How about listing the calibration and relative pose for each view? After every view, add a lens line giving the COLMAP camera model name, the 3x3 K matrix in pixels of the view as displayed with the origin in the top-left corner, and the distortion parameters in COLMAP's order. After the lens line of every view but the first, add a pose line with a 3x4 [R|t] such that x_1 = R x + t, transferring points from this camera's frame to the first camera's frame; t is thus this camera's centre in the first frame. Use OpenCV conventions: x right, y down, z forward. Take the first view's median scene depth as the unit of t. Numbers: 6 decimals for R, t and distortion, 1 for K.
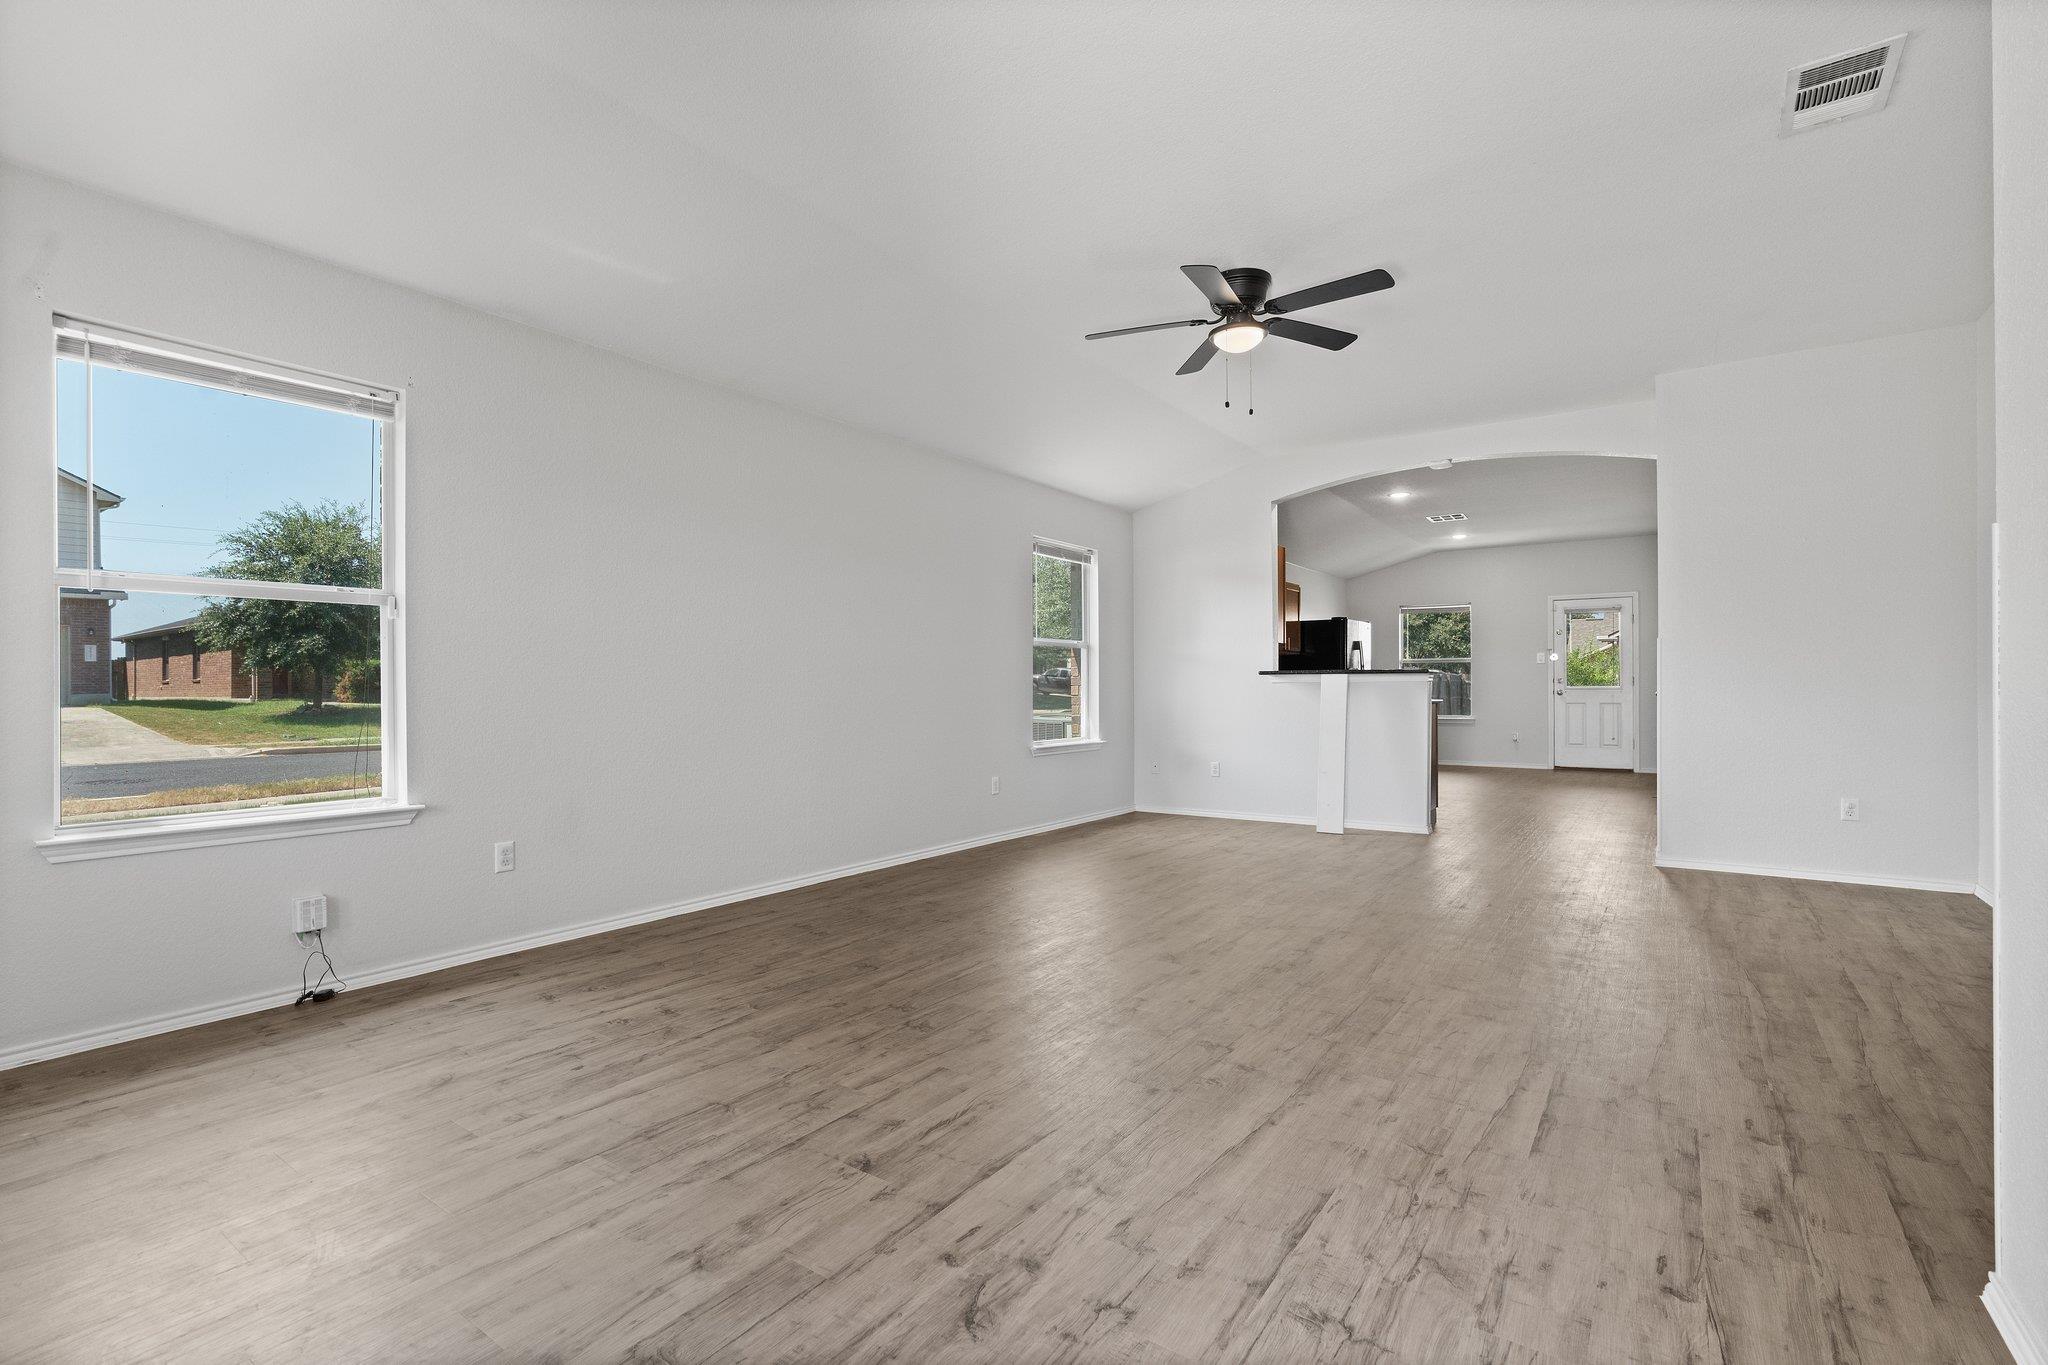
lens RADIAL K [[934.0, 0, 1016.0], [0, 934.0, 682.6], [0, 0, 1]] dist [-0.004931, 0.001297]
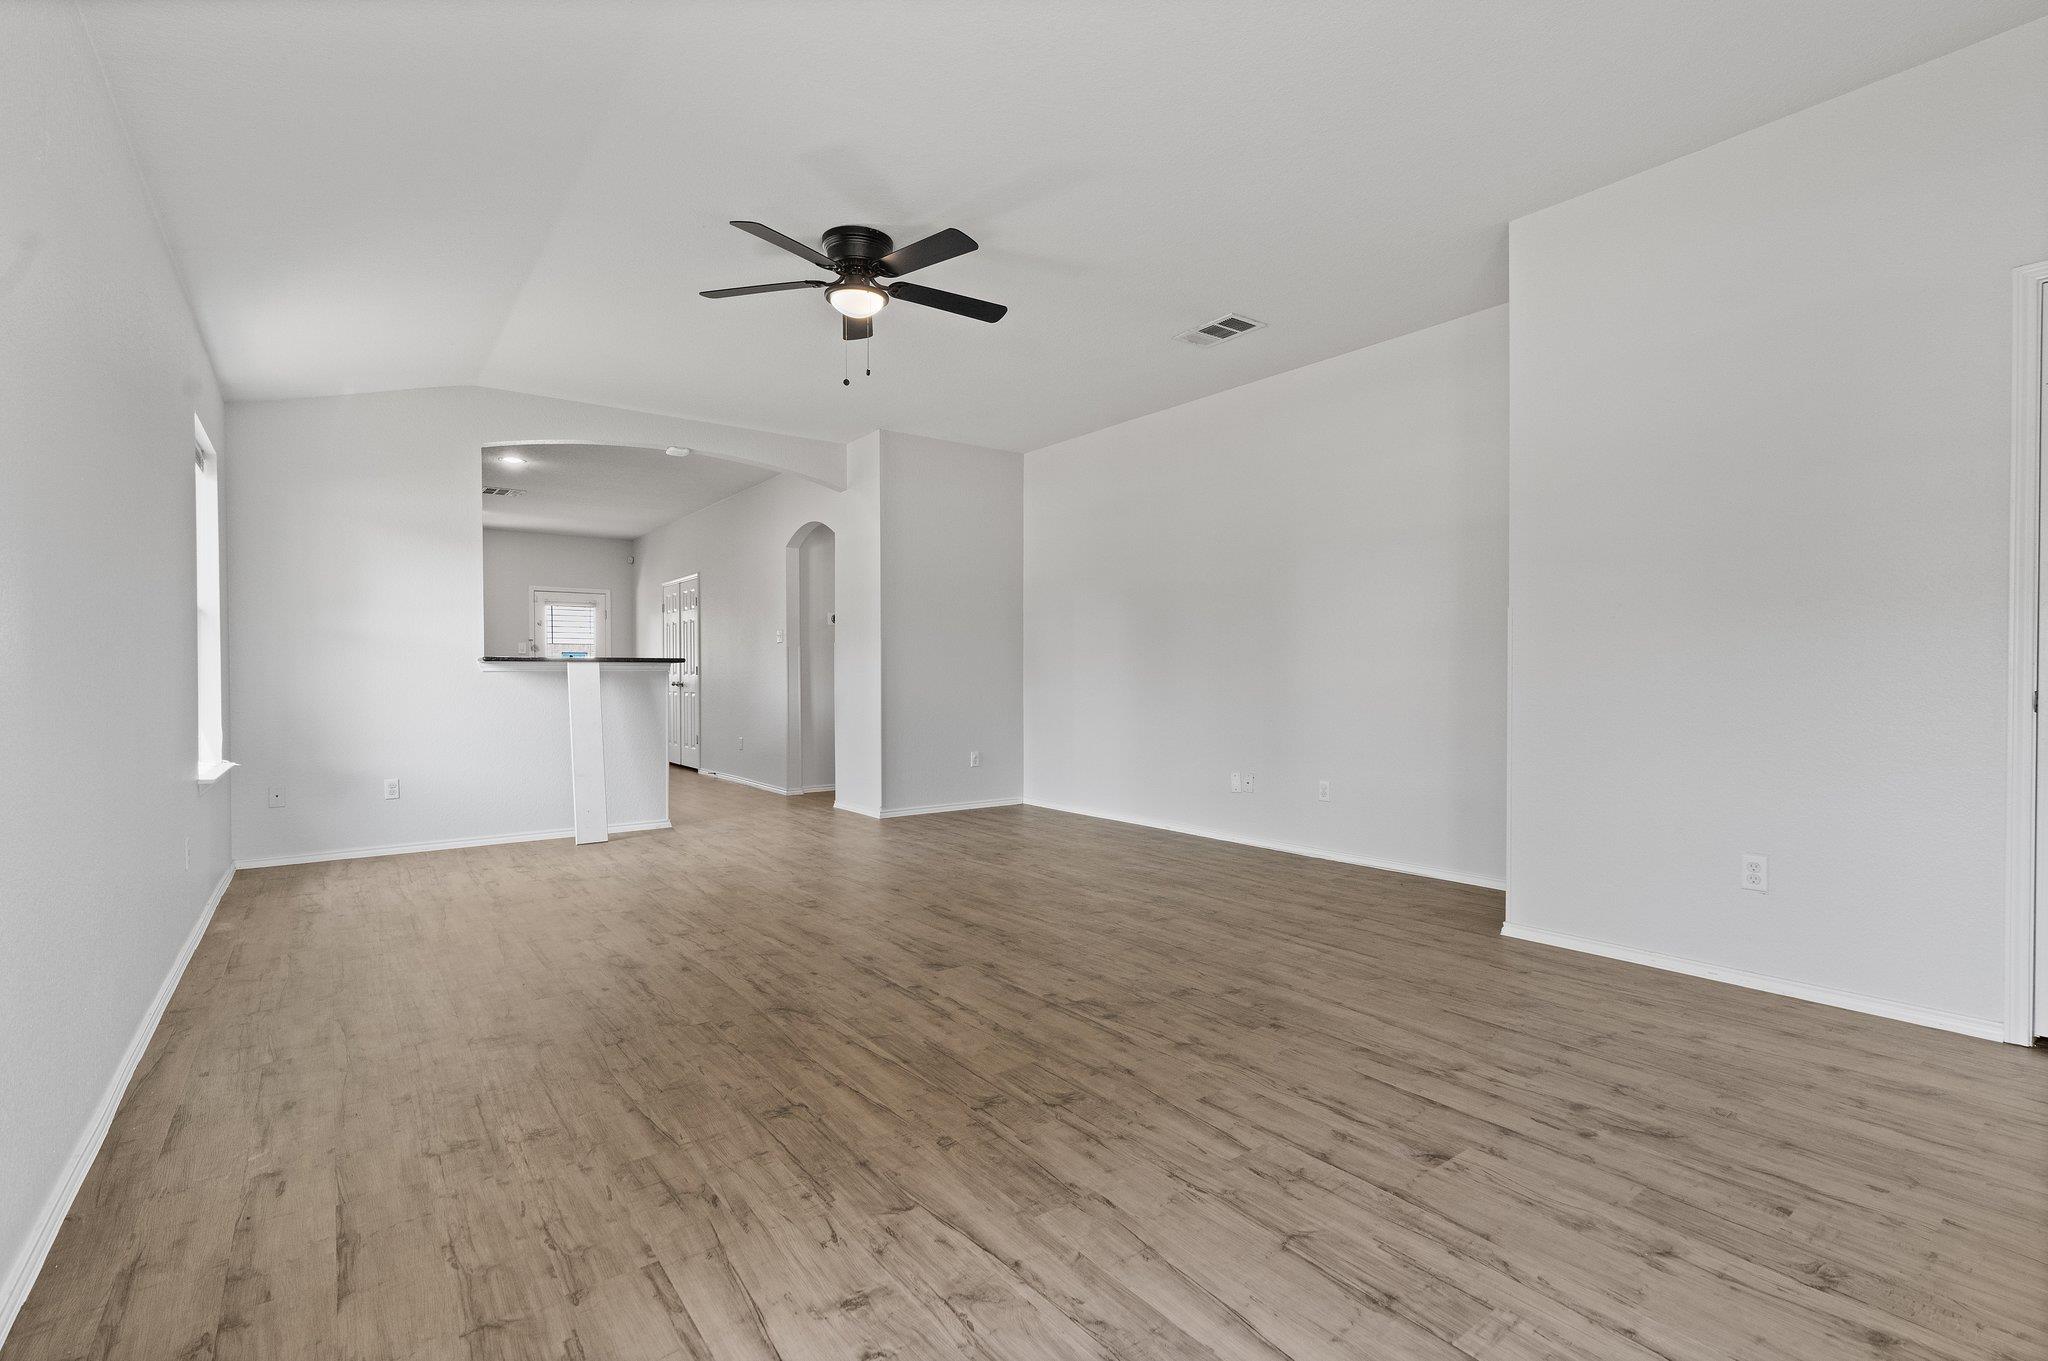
lens RADIAL K [[934.0, 0, 1033.2], [0, 934.0, 693.1], [0, 0, 1]] dist [-0.004931, 0.001297]
pose [[0.296648, -0.010570, 0.954928, -1.009977], [-0.007022, 0.999888, 0.013249, 0.014329], [-0.954961, -0.010635, 0.296541, 0.925425]]
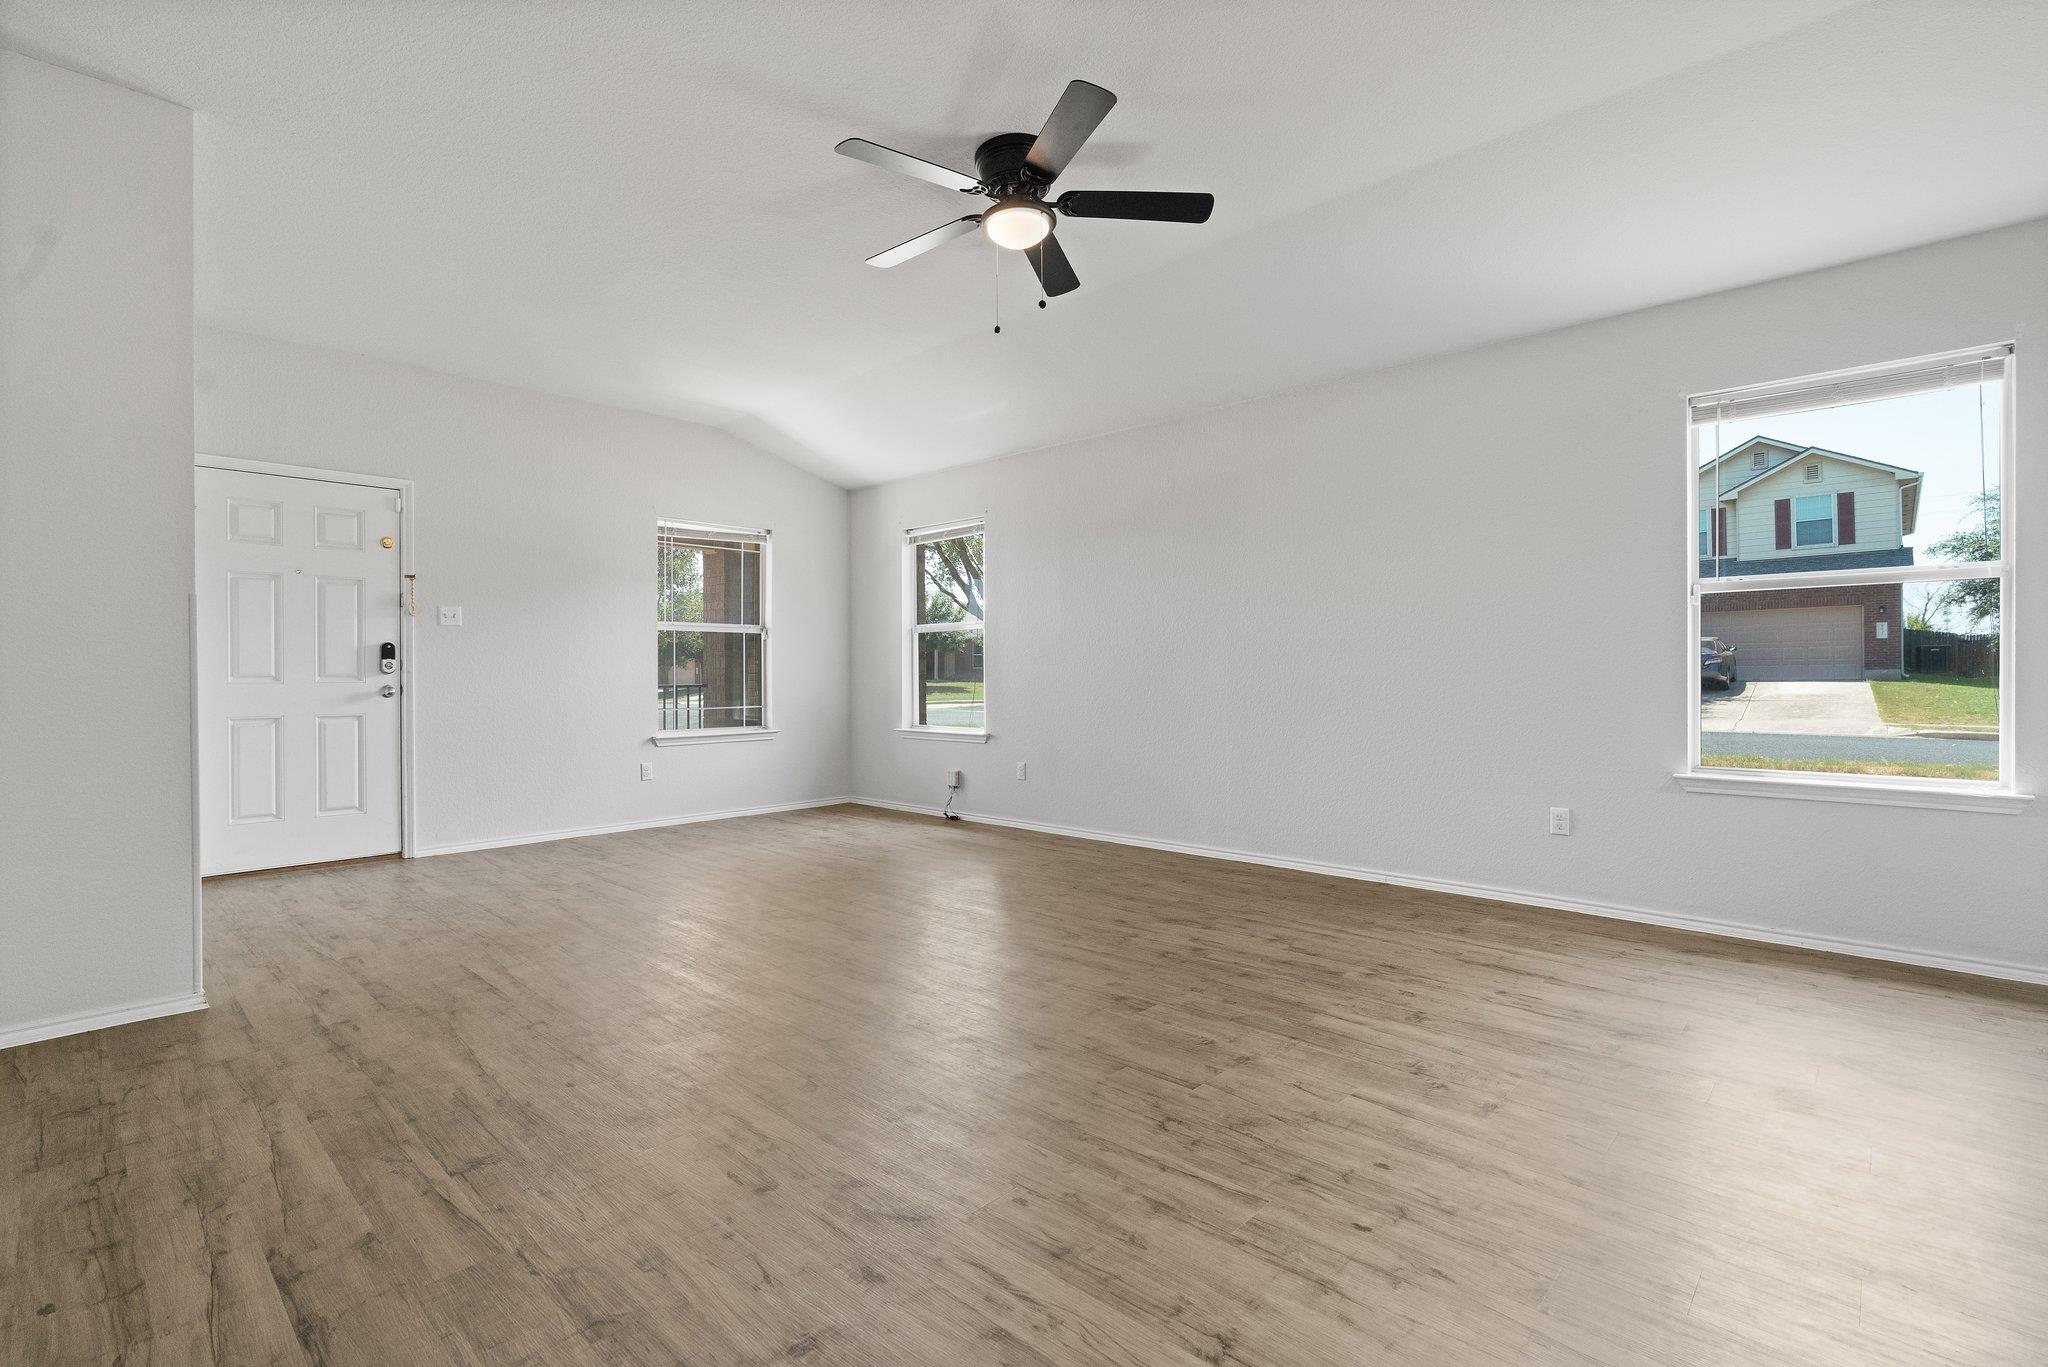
lens RADIAL K [[934.0, 0, 1008.2], [0, 934.0, 676.2], [0, 0, 1]] dist [-0.004931, 0.001297]
pose [[-0.155313, 0.008430, -0.987829, 1.688573], [0.012563, 0.999900, 0.006558, 0.004101], [0.987785, -0.011392, -0.155403, 1.851444]]
